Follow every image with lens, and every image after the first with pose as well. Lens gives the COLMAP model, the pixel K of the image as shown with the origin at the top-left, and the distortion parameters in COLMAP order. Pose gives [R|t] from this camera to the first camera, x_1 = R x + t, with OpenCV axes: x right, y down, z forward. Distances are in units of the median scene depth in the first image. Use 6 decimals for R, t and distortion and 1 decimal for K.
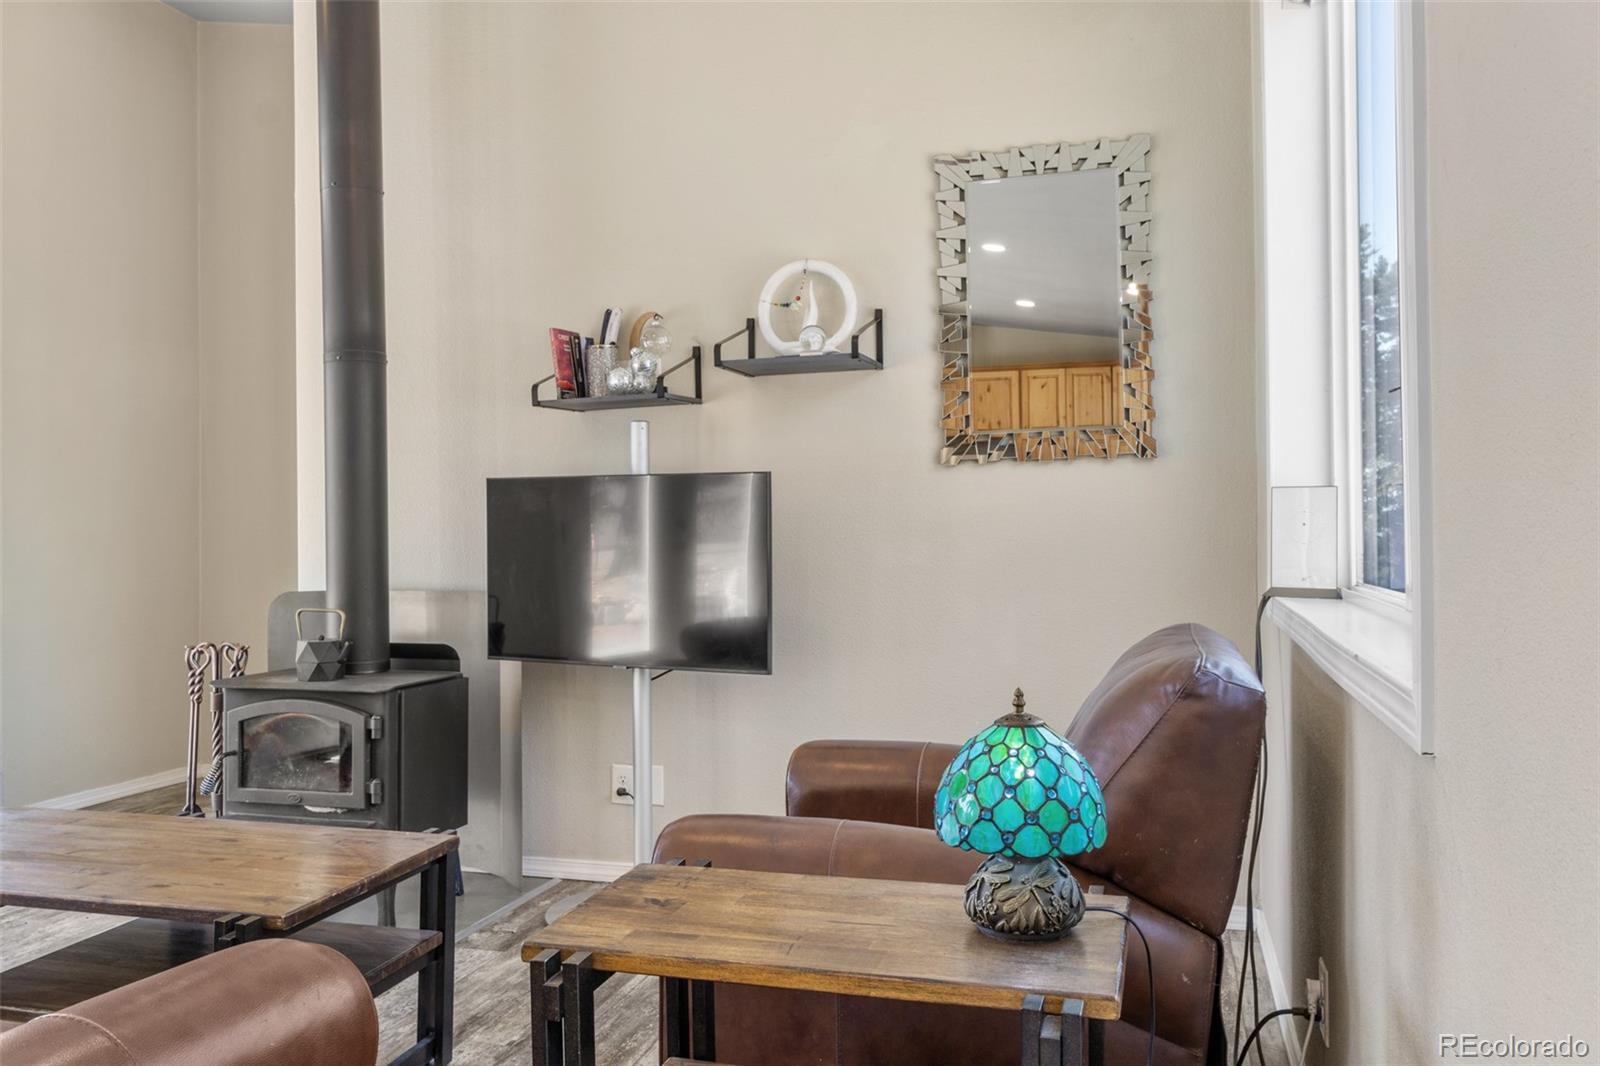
lens RADIAL K [[1265.7, 0, 792.7], [0, 1265.7, 512.3], [0, 0, 1]] dist [0.006071, 0.003557]
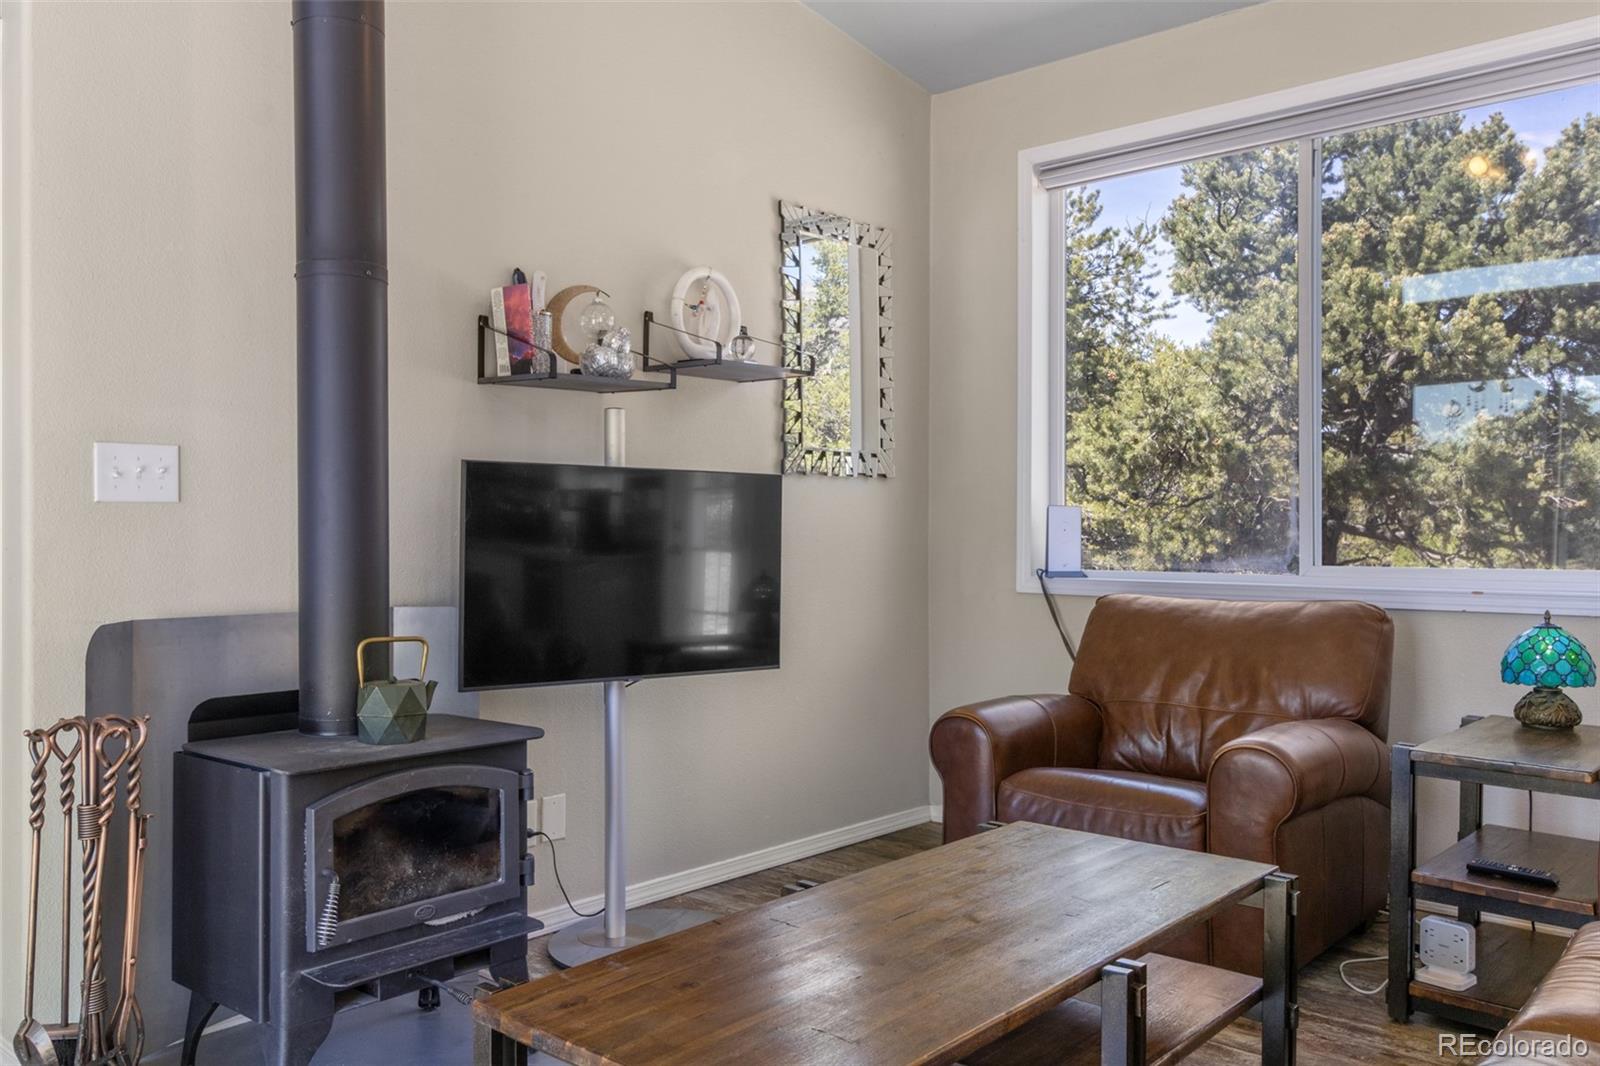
lens RADIAL K [[1265.7, 0, 792.7], [0, 1265.7, 512.3], [0, 0, 1]] dist [0.006071, 0.003557]
pose [[0.432521, 0.025081, 0.901275, -0.875068], [-0.009993, 0.999685, -0.023024, 0.021673], [-0.901568, 0.000951, 0.432636, 0.493393]]
